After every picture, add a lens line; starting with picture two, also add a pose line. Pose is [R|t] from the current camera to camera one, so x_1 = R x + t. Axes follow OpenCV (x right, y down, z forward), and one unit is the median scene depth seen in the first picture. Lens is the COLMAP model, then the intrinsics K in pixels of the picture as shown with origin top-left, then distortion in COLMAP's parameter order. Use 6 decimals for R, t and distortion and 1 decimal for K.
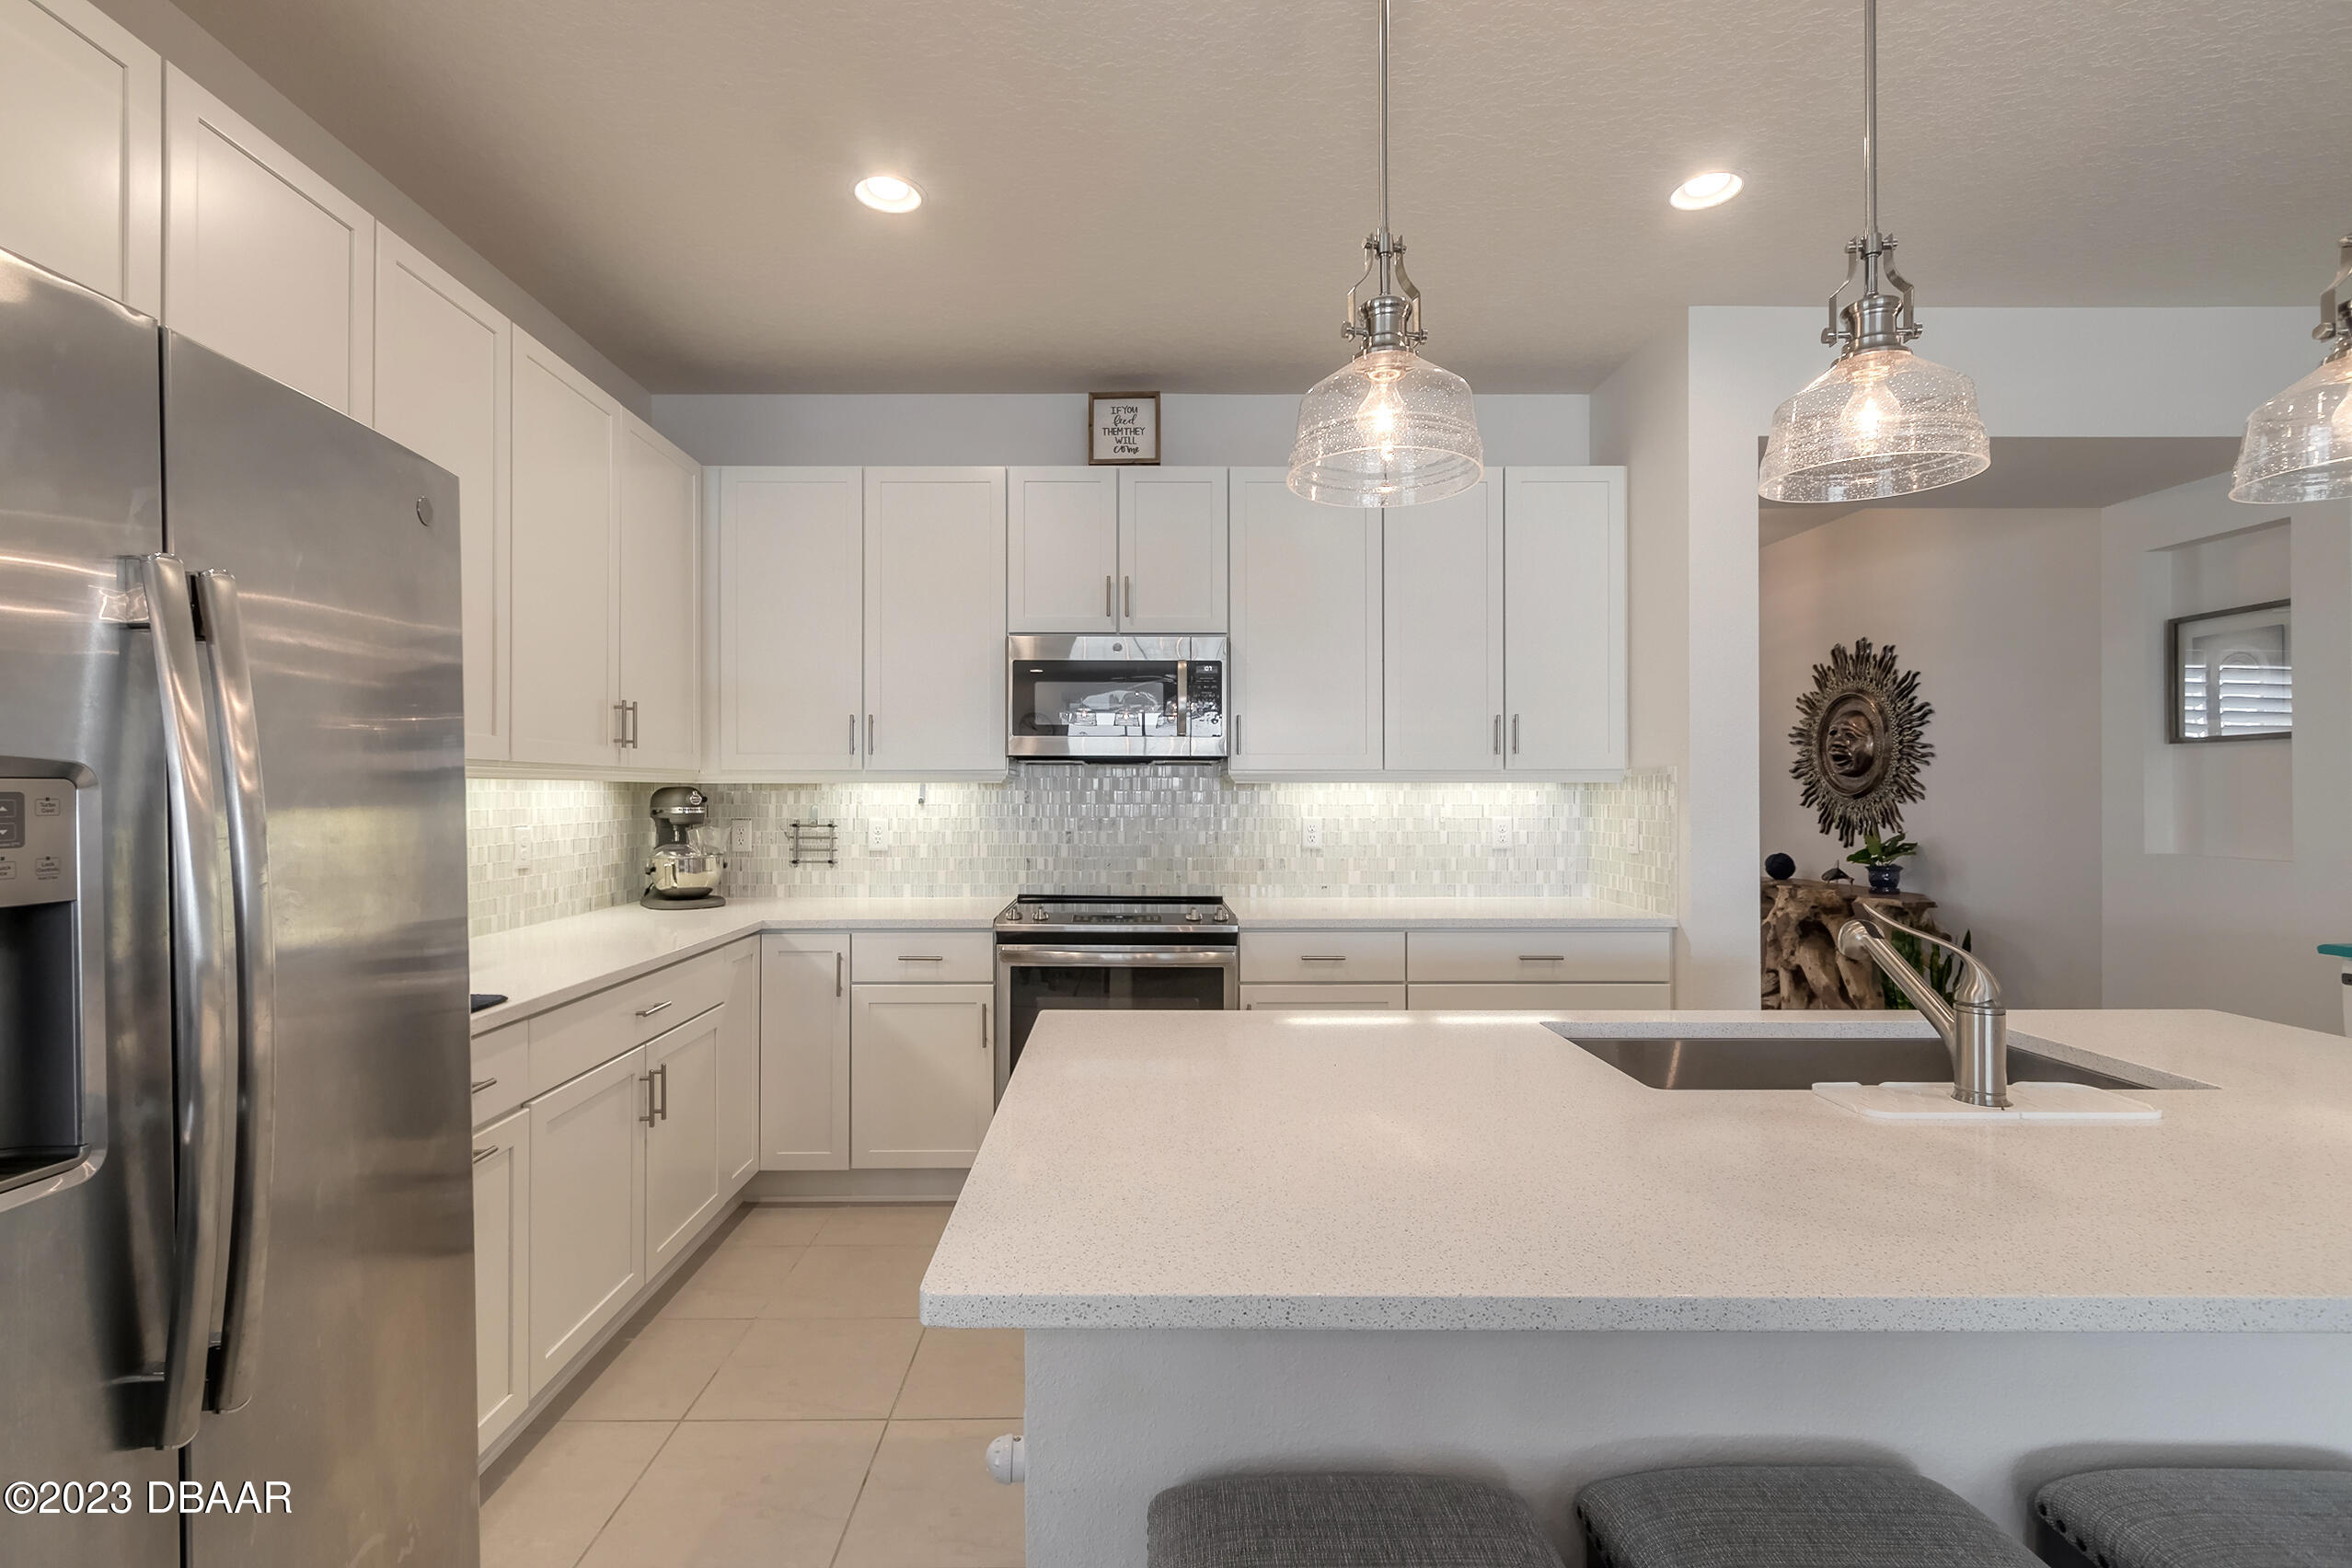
lens RADIAL K [[1053.5, 0, 1092.5], [0, 1053.5, 782.2], [0, 0, 1]] dist [0.002140, -0.000218]
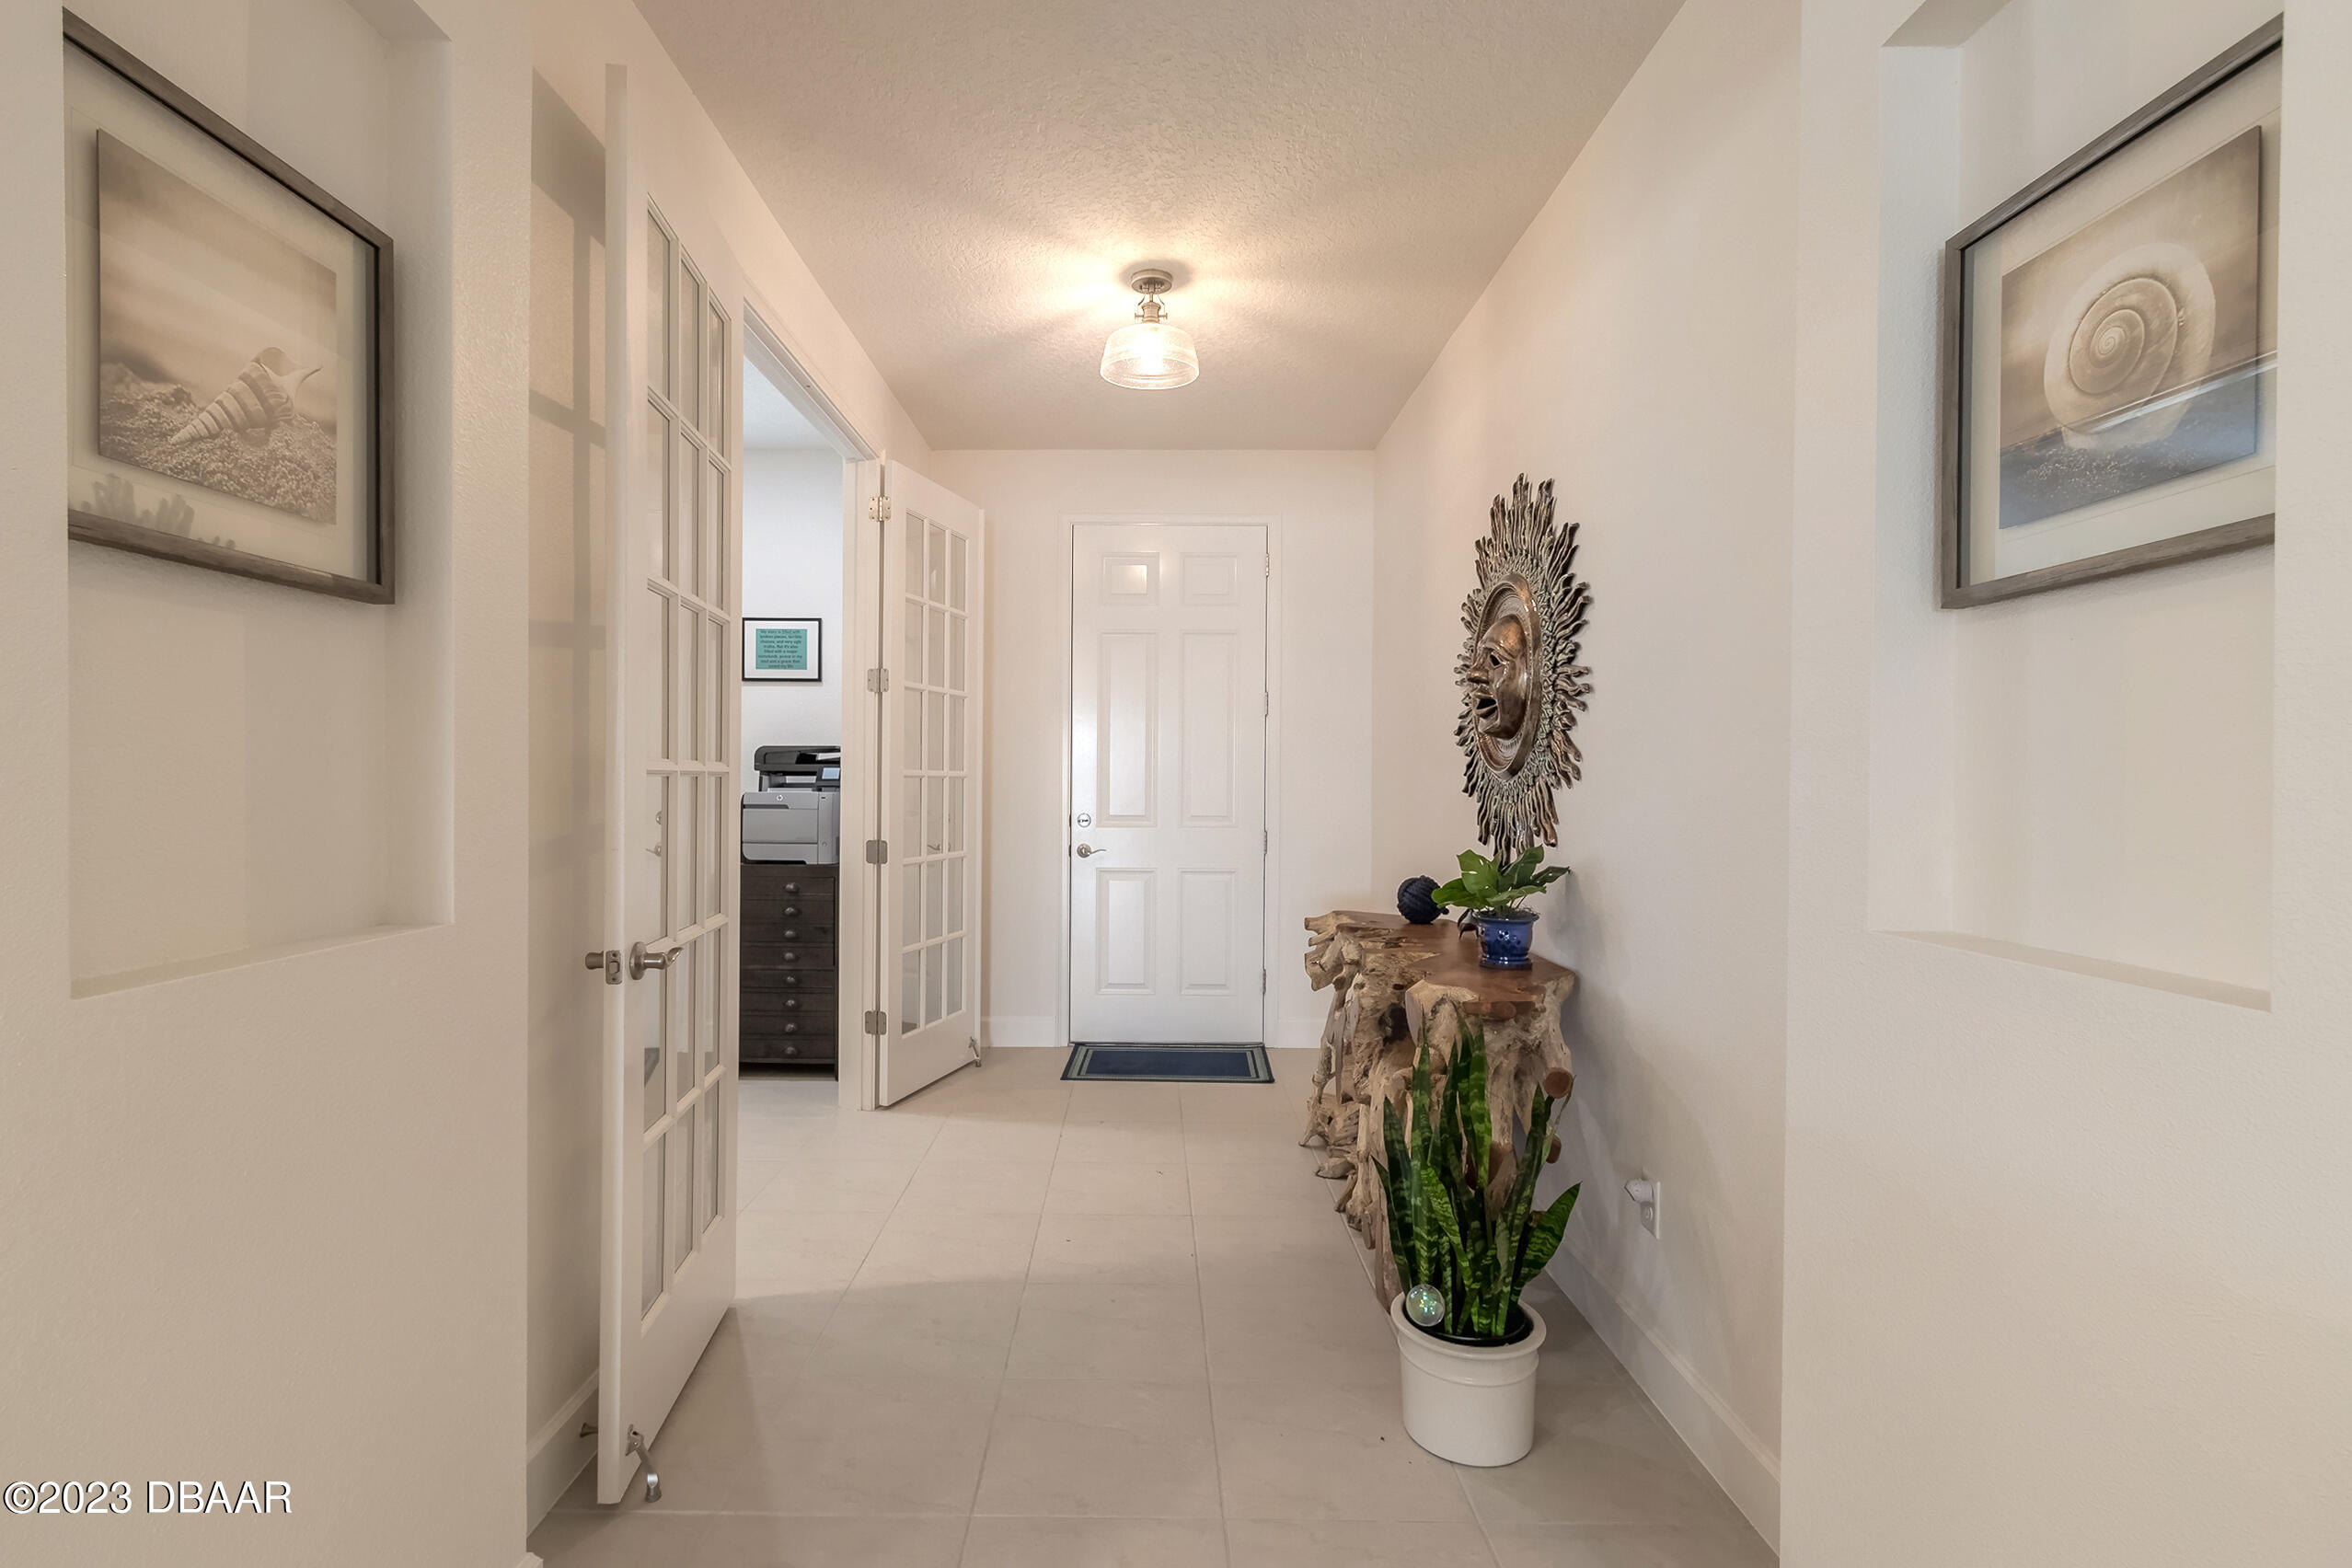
lens RADIAL K [[1053.5, 0, 1177.1], [0, 1053.5, 796.2], [0, 0, 1]] dist [0.002140, -0.000218]
pose [[0.999687, 0.008555, 0.023493, 0.766087], [-0.009113, 0.999677, 0.023745, 0.018079], [-0.023283, -0.023952, 0.999442, 0.663534]]
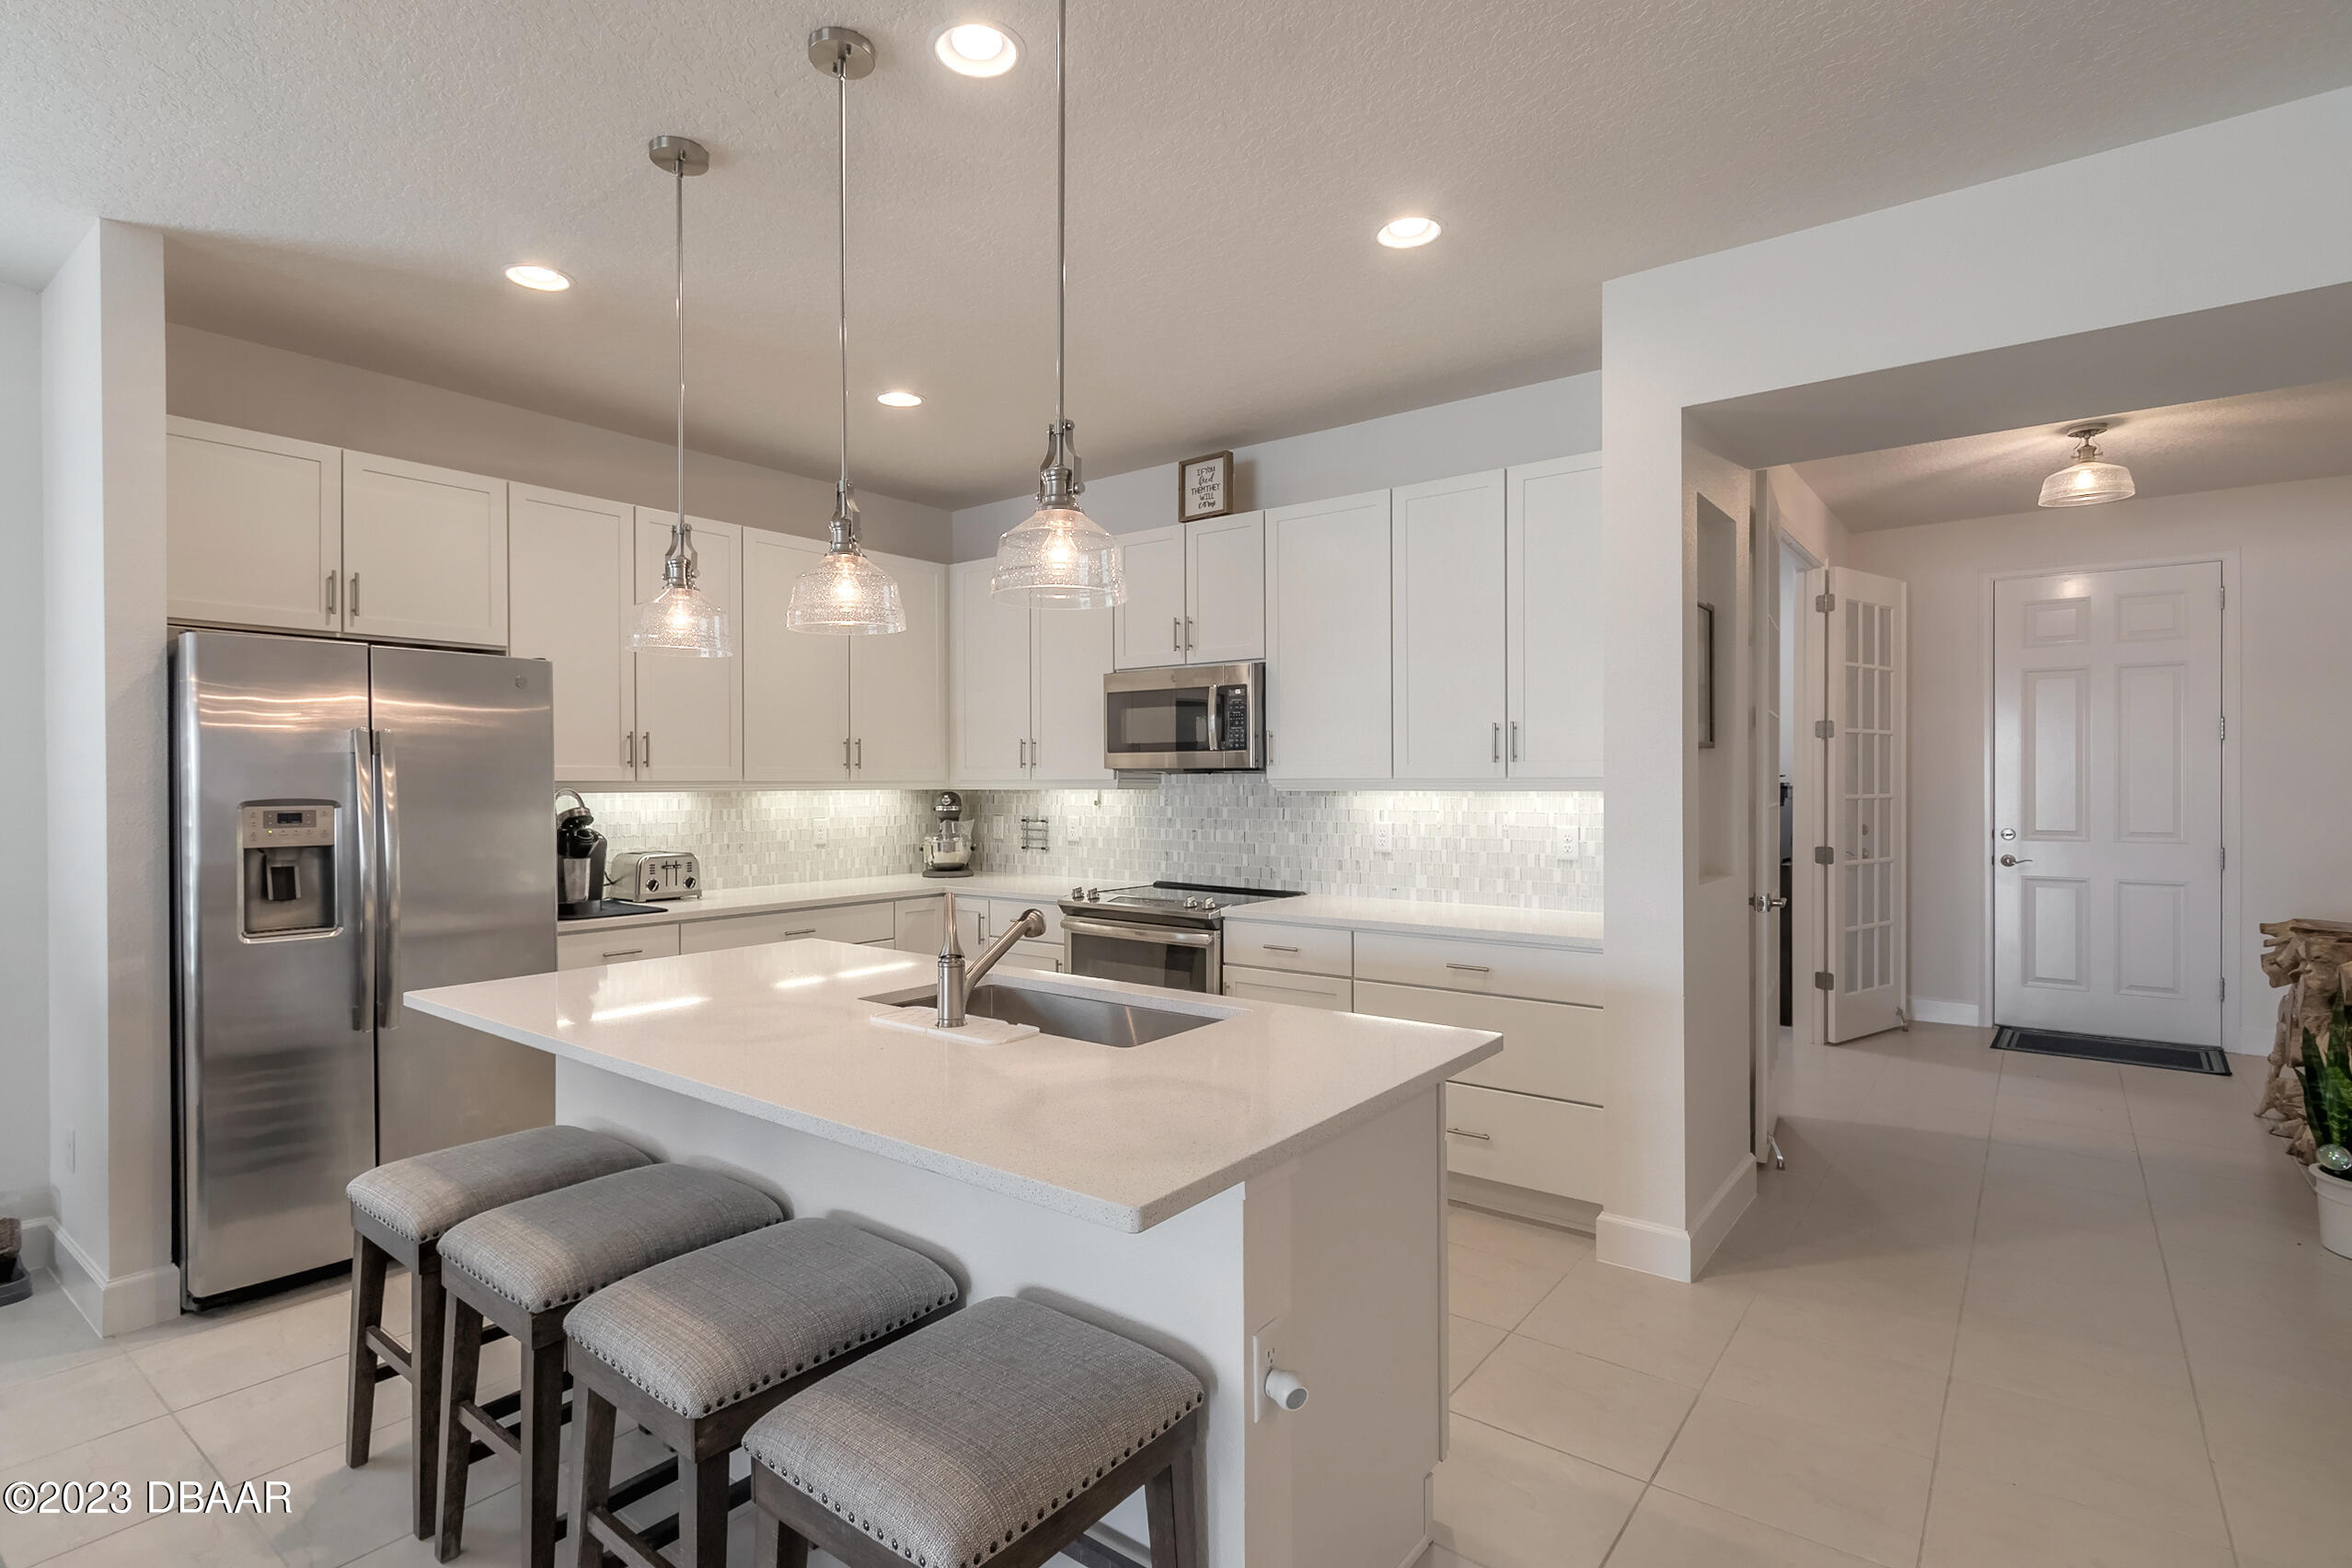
lens RADIAL K [[1141.1, 0, 1159.7], [0, 1141.1, 787.5], [0, 0, 1]] dist [0.008337, 0.000690]
pose [[0.787036, 0.002312, -0.616903, 0.740860], [0.008897, 0.999846, 0.015098, -0.020745], [0.616843, -0.017371, 0.786894, -0.032576]]
